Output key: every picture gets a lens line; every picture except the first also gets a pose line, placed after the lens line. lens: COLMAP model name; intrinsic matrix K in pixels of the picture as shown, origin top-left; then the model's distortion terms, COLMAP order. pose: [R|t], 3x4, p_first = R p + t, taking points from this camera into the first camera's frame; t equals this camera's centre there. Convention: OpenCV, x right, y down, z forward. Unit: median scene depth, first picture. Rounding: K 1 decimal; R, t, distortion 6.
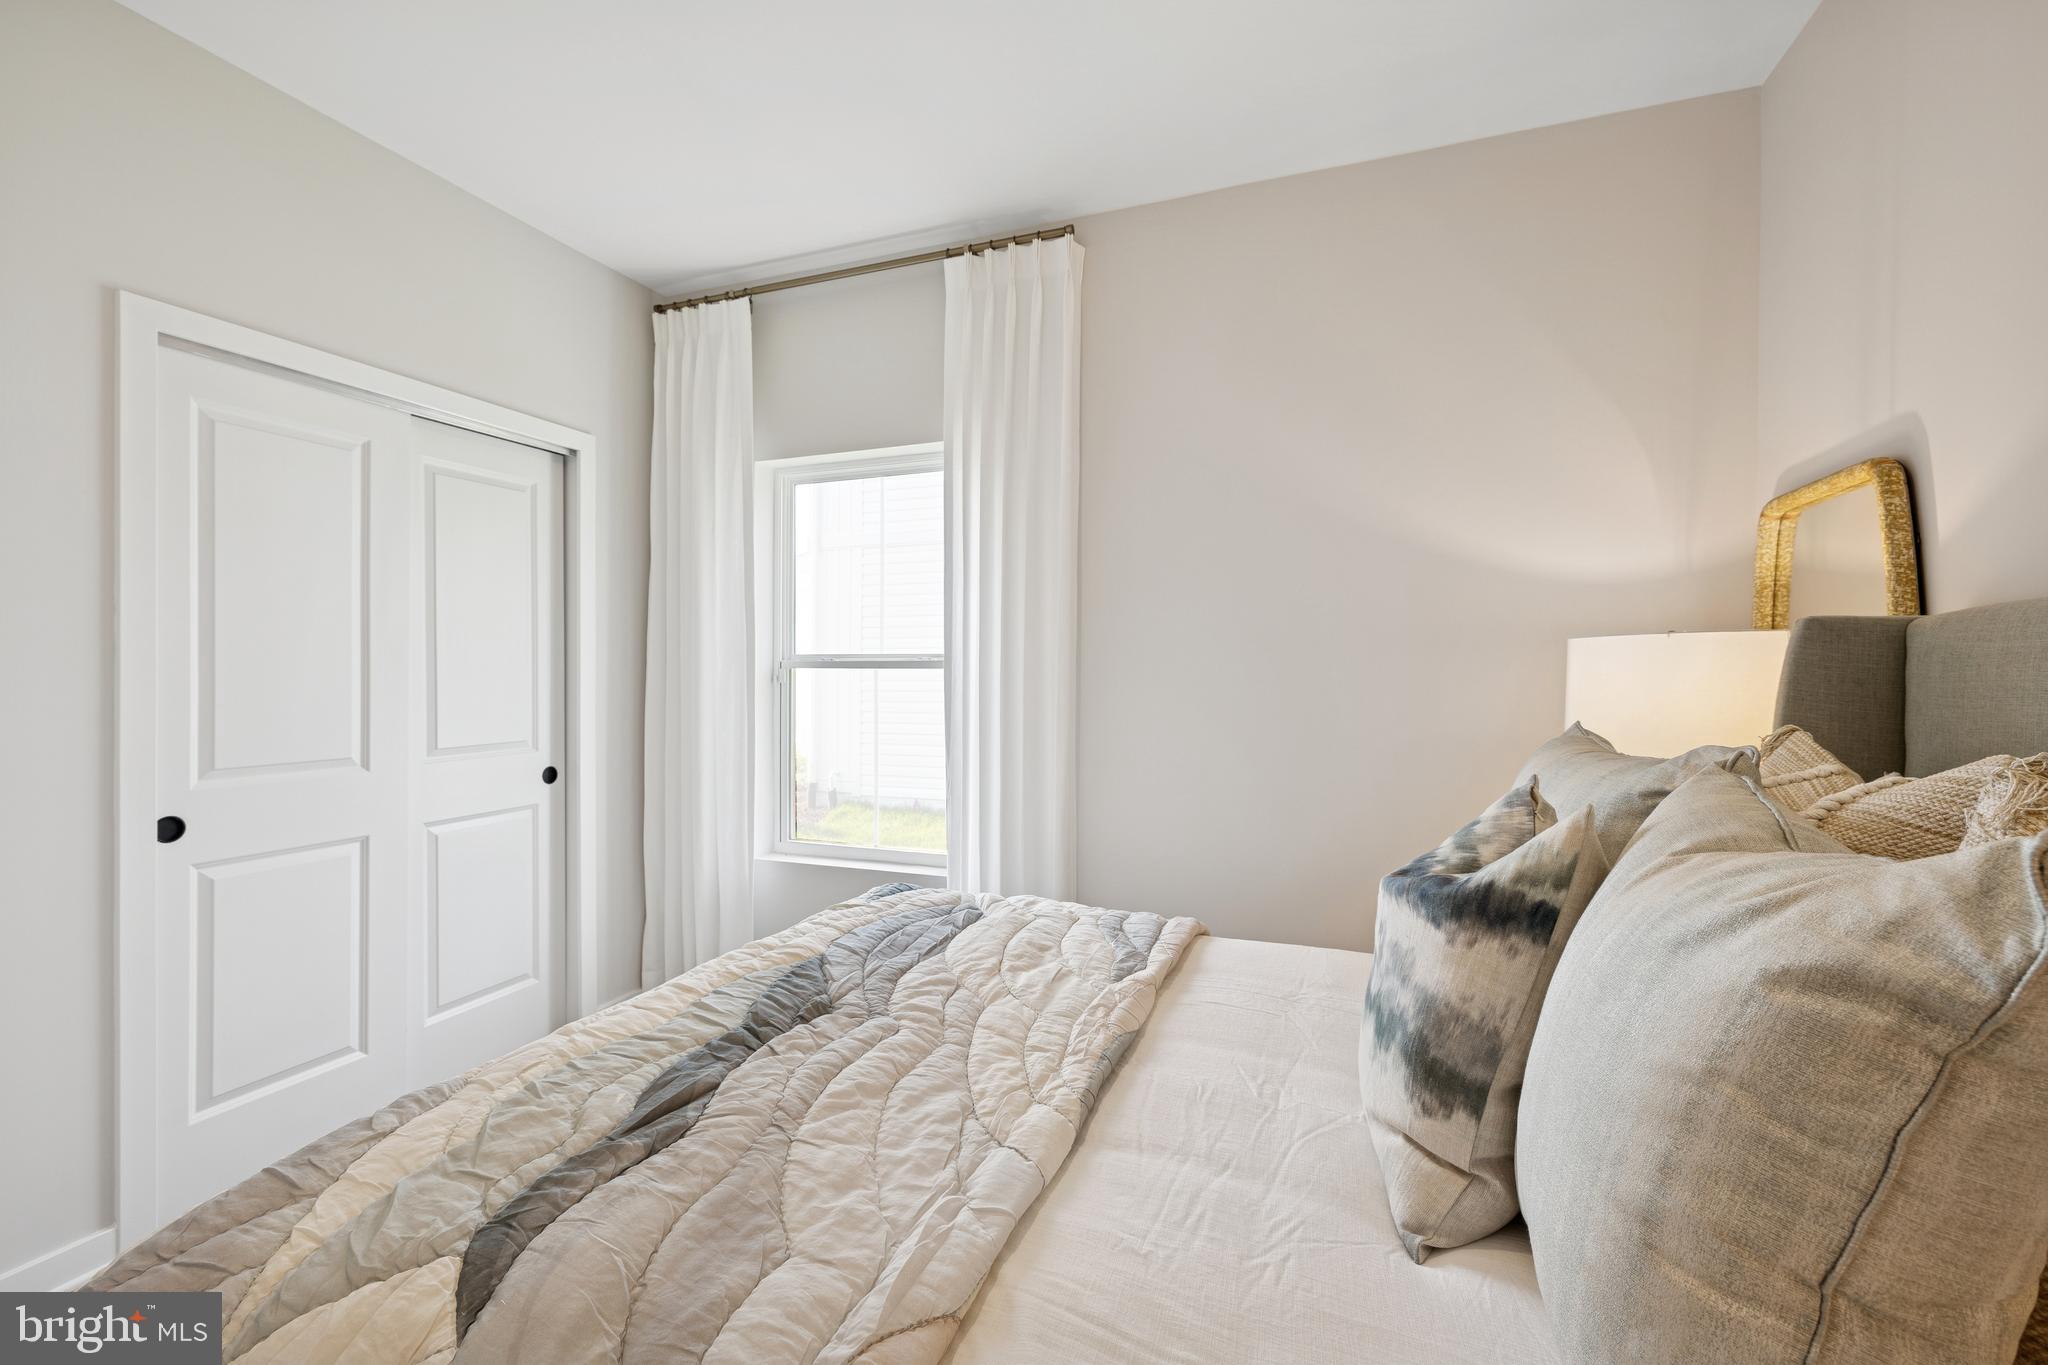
lens RADIAL K [[871.3, 0, 1021.5], [0, 871.3, 674.7], [0, 0, 1]] dist [0.001759, 0.000174]
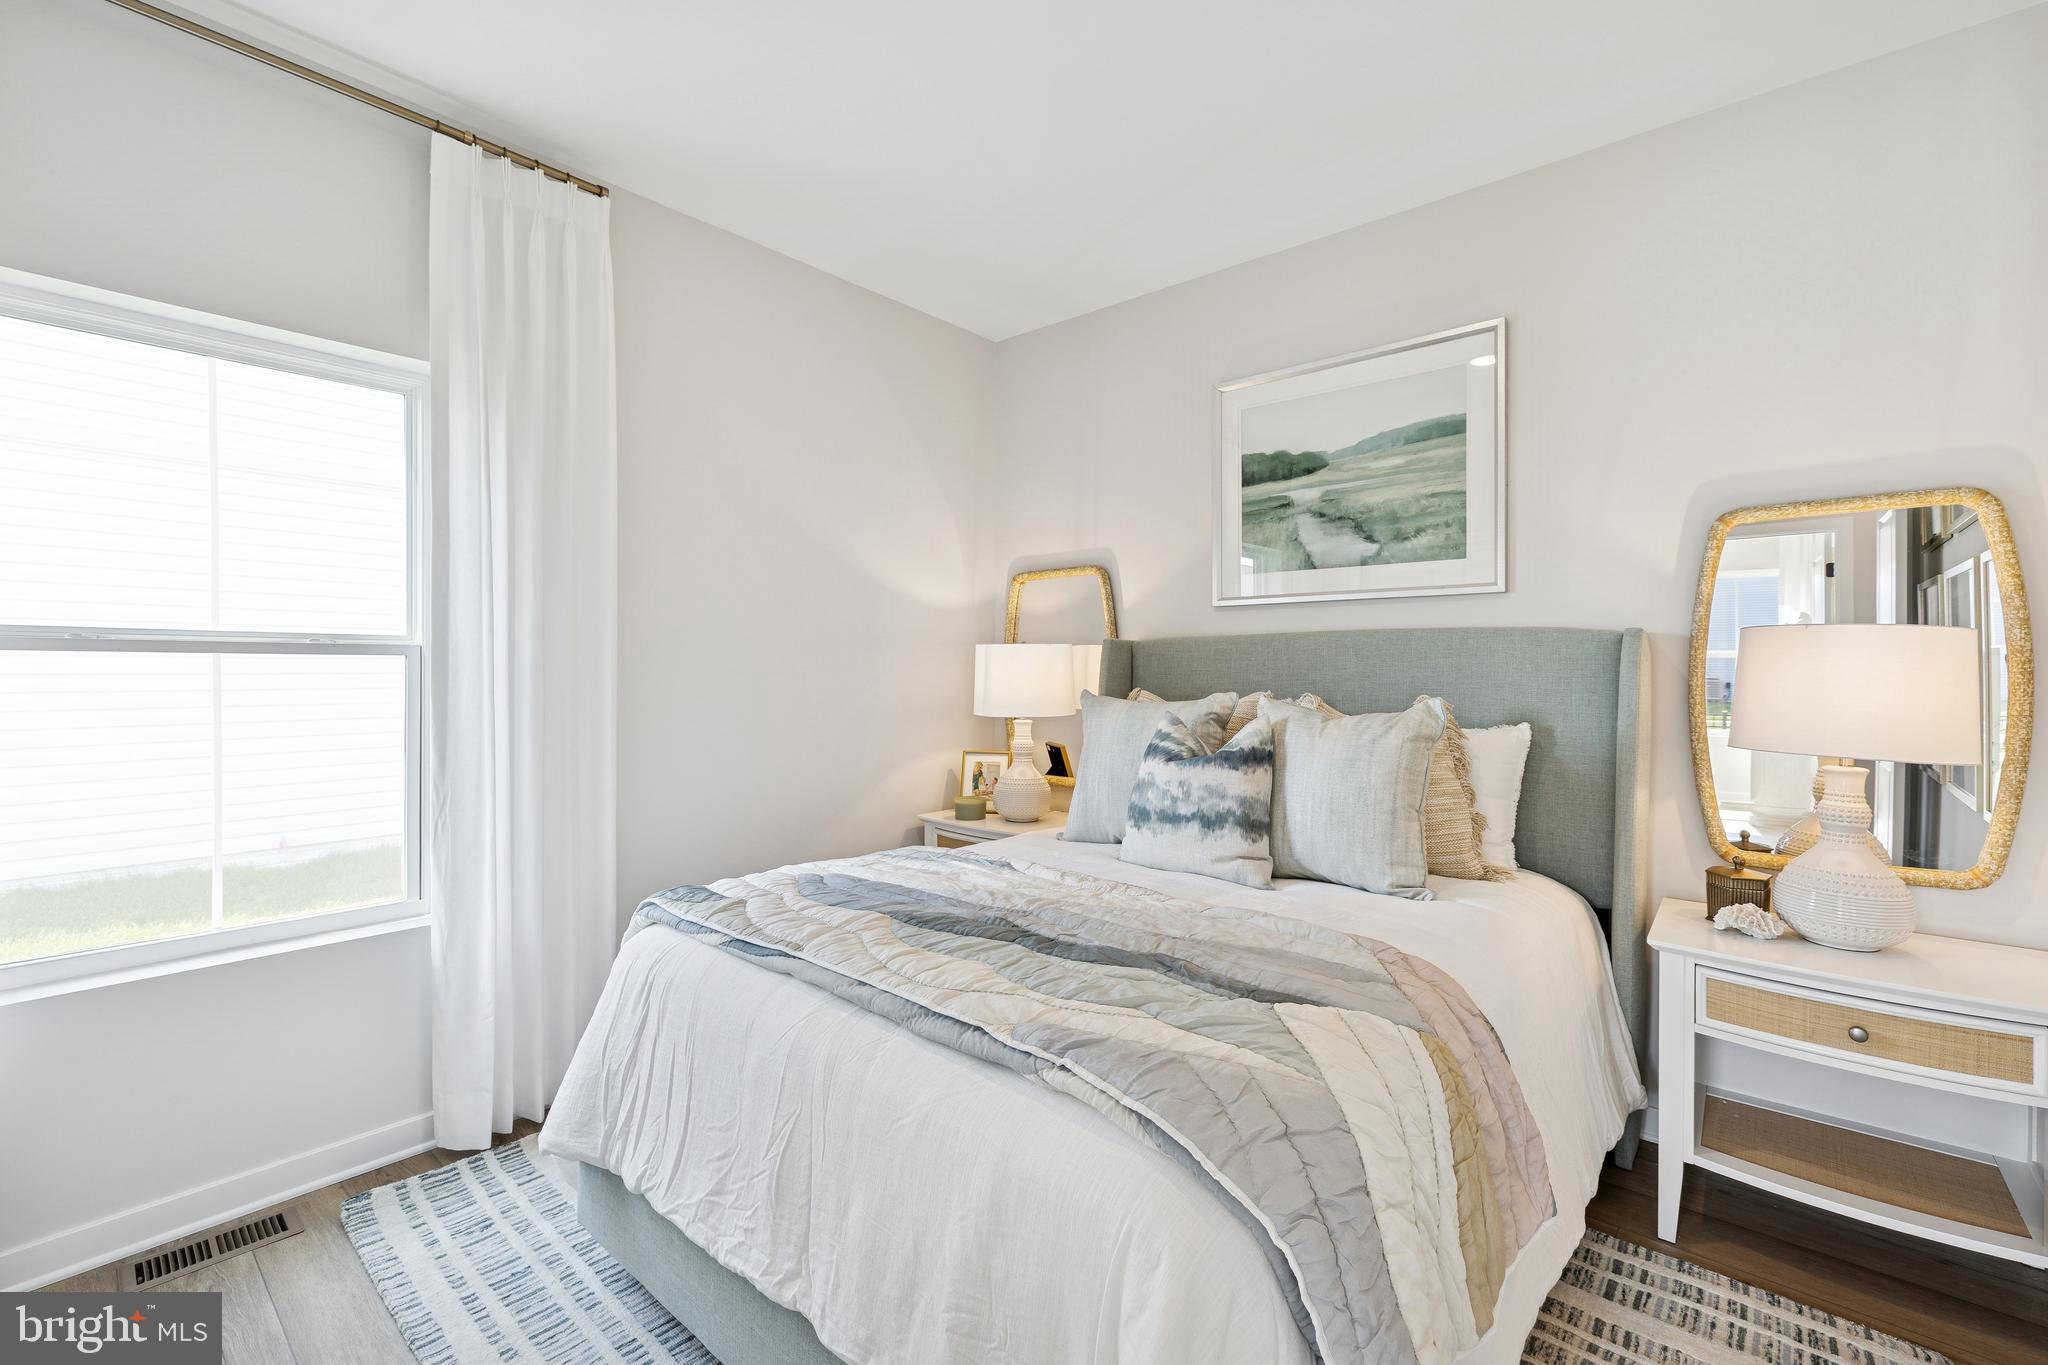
lens RADIAL K [[871.3, 0, 1021.5], [0, 871.3, 674.7], [0, 0, 1]] dist [0.001759, 0.000174]
pose [[0.350446, -0.009798, 0.936532, -0.917947], [-0.001447, 0.999938, 0.011003, 0.000416], [-0.936582, -0.005211, 0.350410, 0.331660]]
